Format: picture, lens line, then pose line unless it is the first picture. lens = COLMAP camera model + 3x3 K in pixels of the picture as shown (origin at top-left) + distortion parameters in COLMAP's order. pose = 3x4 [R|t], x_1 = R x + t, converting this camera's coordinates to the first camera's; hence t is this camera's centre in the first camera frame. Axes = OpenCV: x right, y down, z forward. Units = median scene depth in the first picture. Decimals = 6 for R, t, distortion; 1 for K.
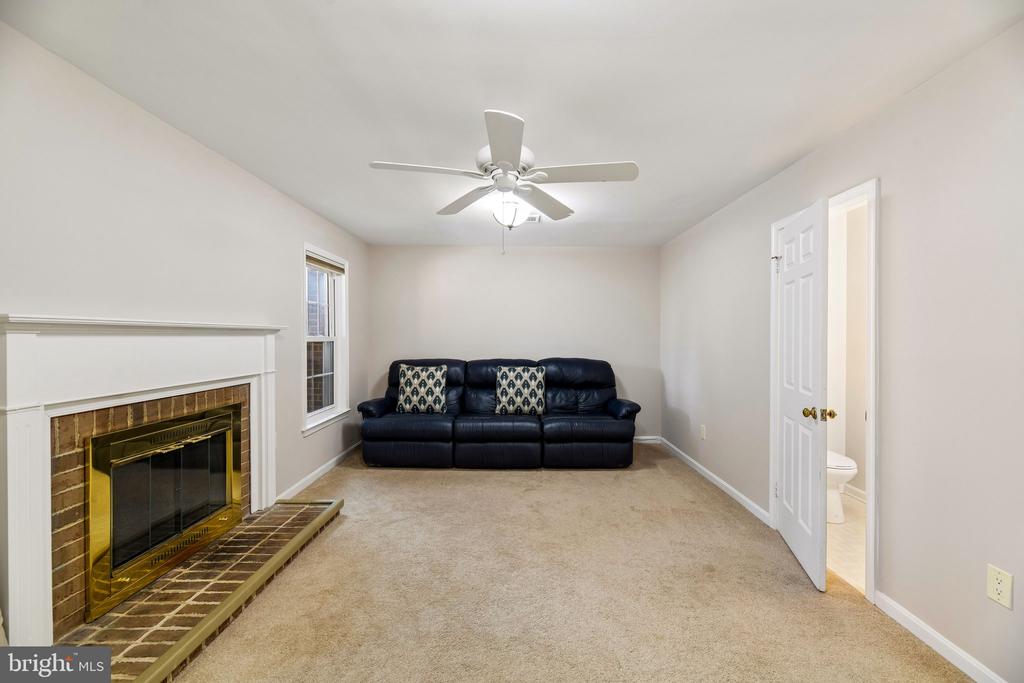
lens RADIAL K [[412.1, 0, 517.1], [0, 412.1, 337.3], [0, 0, 1]] dist [0.007182, -0.003265]
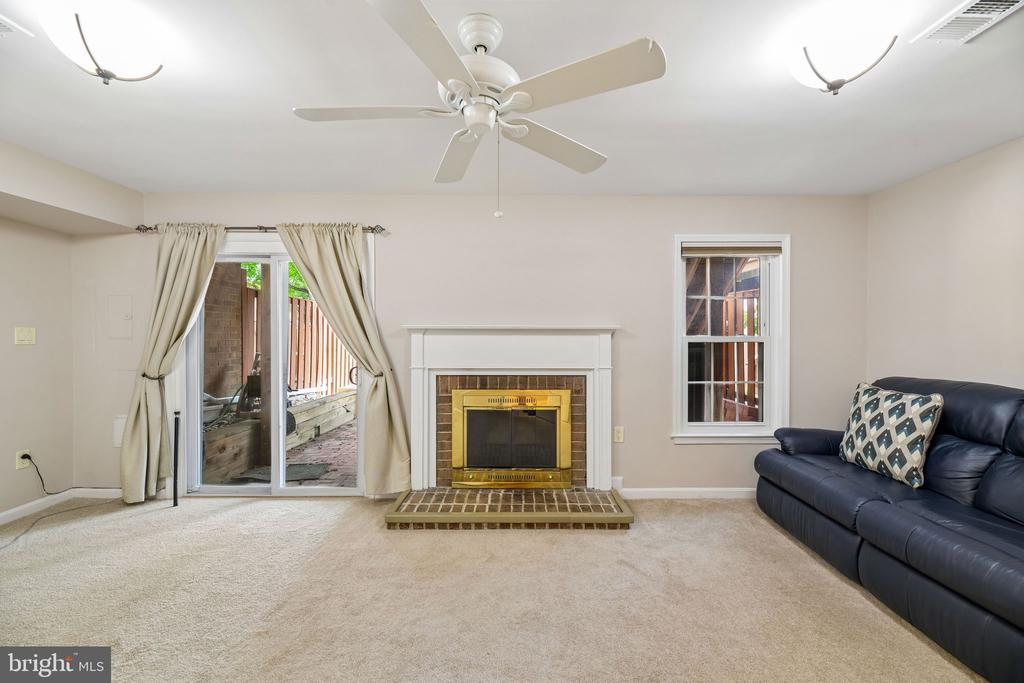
lens RADIAL K [[412.1, 0, 516.6], [0, 412.1, 340.3], [0, 0, 1]] dist [0.007182, -0.003265]
pose [[0.004746, 0.009753, -0.999941, 0.507633], [-0.004960, 0.999940, 0.009730, 0.000430], [0.999976, 0.004913, 0.004794, 0.783034]]
